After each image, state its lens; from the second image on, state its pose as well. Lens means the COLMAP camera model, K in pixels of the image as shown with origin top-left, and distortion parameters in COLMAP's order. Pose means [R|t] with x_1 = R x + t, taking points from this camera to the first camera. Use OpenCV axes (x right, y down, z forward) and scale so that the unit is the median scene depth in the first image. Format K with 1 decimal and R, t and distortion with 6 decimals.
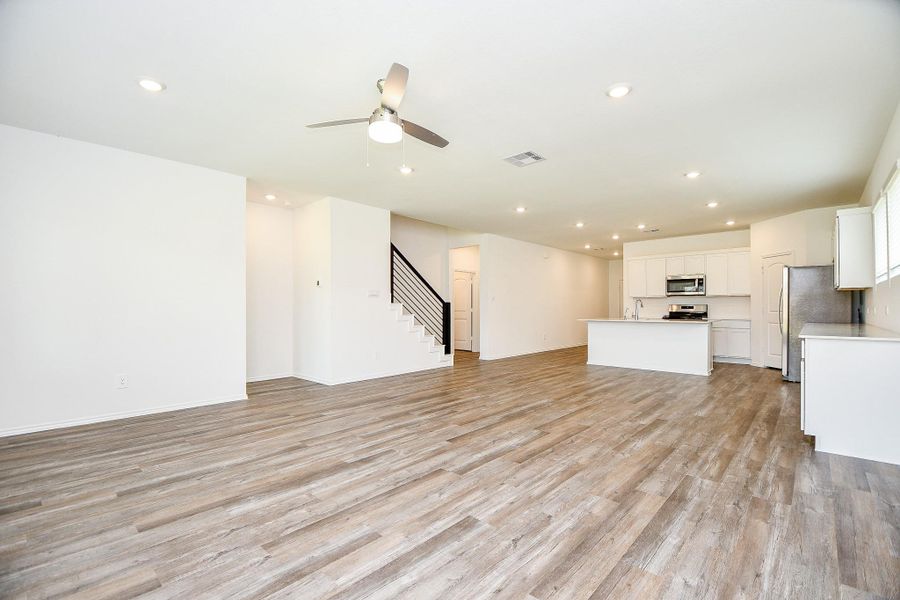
lens RADIAL K [[402.8, 0, 448.6], [0, 402.8, 307.3], [0, 0, 1]] dist [-0.017944, -0.000833]
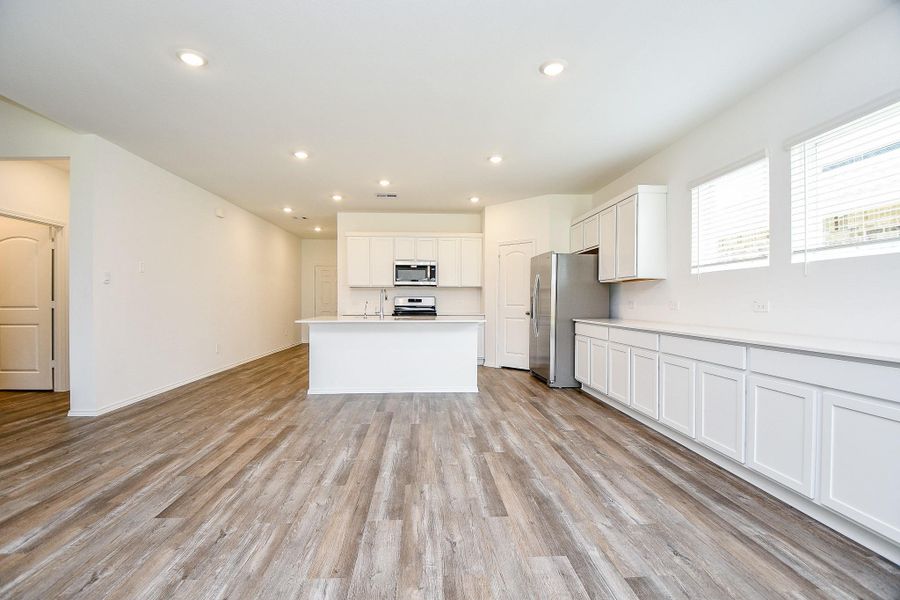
lens RADIAL K [[402.8, 0, 448.1], [0, 402.8, 304.4], [0, 0, 1]] dist [-0.017944, -0.000833]
pose [[0.692179, -0.003600, 0.721717, 0.051653], [-0.004705, 0.999944, 0.009500, -0.000099], [-0.721711, -0.009971, 0.692123, 0.397337]]
